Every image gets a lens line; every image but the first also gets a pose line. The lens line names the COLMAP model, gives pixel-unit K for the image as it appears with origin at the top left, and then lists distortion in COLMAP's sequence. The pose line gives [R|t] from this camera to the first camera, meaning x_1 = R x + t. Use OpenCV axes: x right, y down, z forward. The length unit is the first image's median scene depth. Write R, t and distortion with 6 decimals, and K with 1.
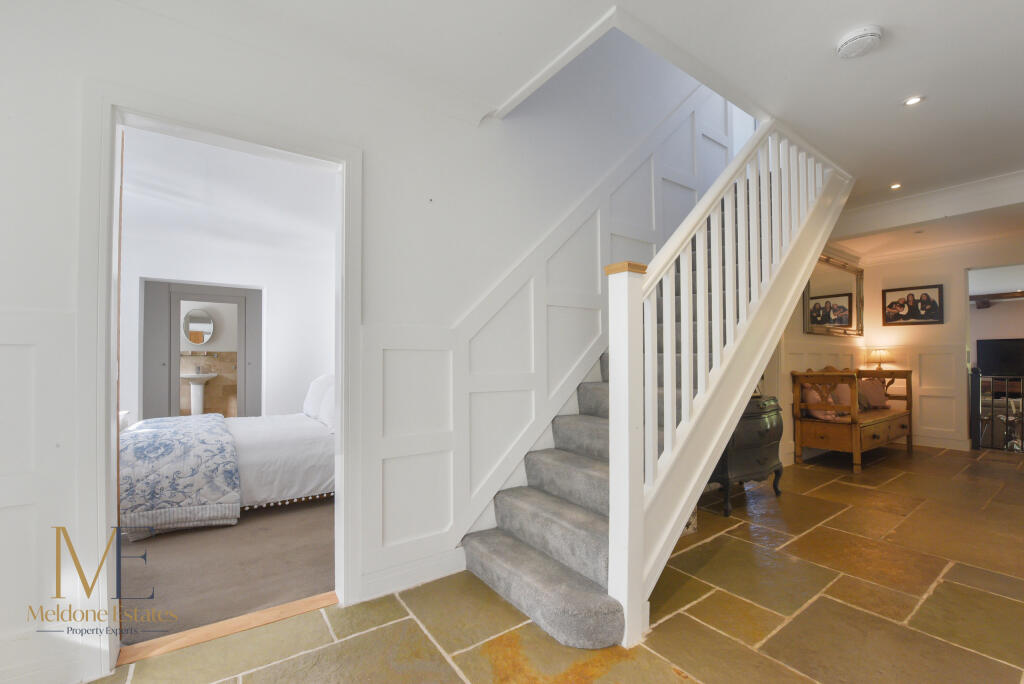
lens RADIAL K [[425.6, 0, 512.4], [0, 425.6, 353.0], [0, 0, 1]] dist [-0.000727, -0.000260]
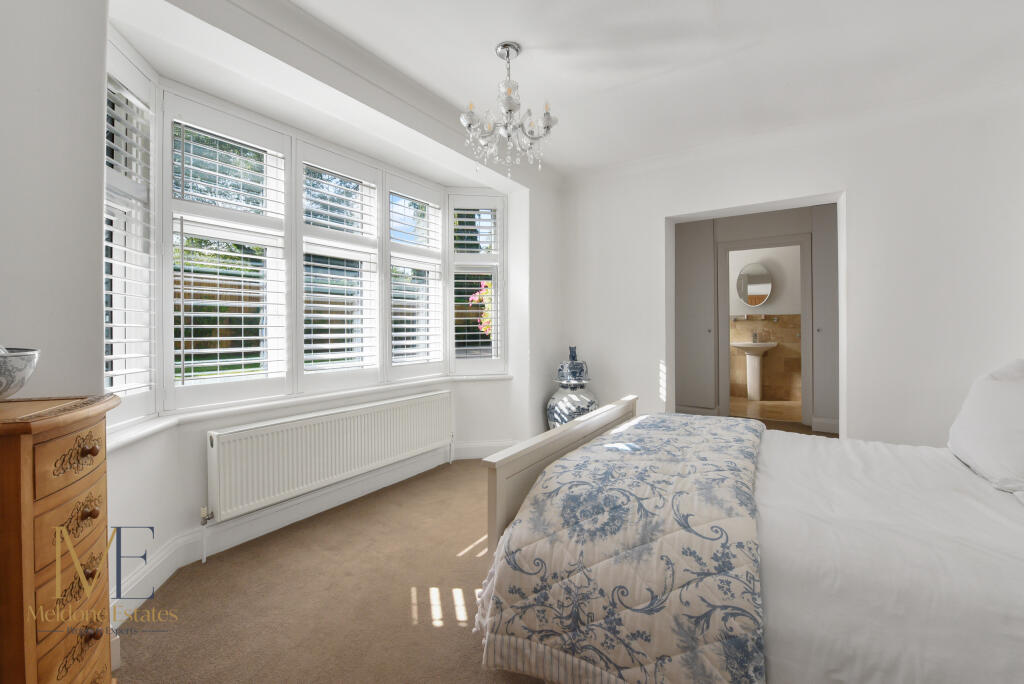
lens RADIAL K [[406.6, 0, 513.3], [0, 406.6, 328.8], [0, 0, 1]] dist [-0.023285, -0.000300]
pose [[0.348995, 0.002910, -0.937120, -0.418992], [0.017681, 0.999797, 0.009689, 0.017102], [0.936958, -0.019950, 0.348872, 0.707103]]
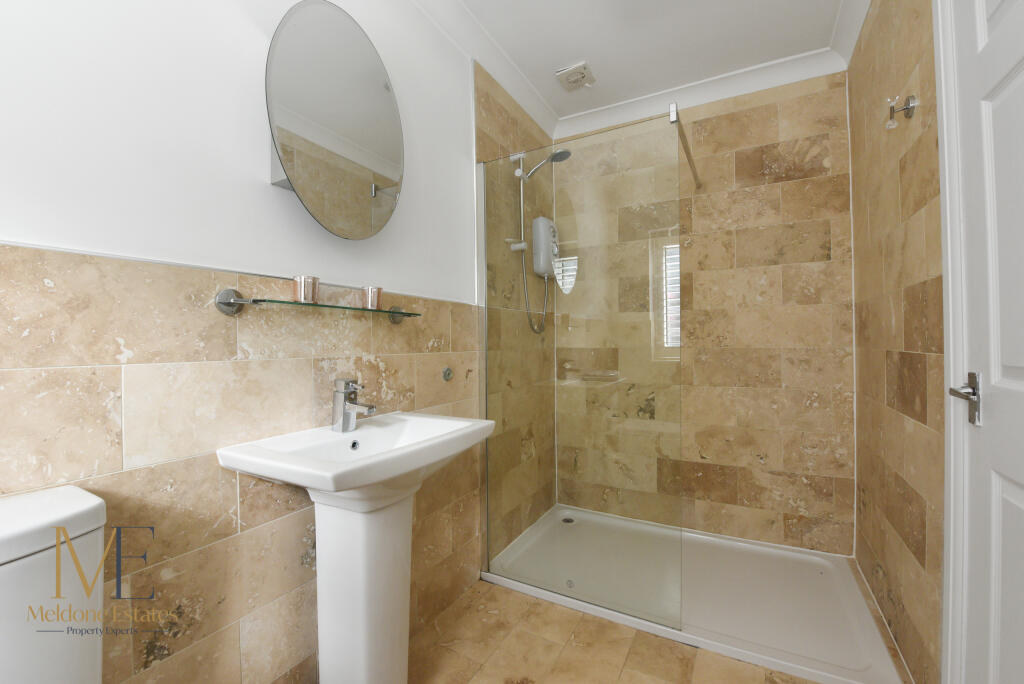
lens RADIAL K [[448.1, 0, 512.0], [0, 448.1, 342.0], [0, 0, 1]] dist [-0.000615, -0.000151]
pose [[0.893195, -0.002855, 0.449660, -1.815492], [-0.002083, 0.999943, 0.010486, 0.036727], [-0.449665, -0.010303, 0.893138, 1.973435]]
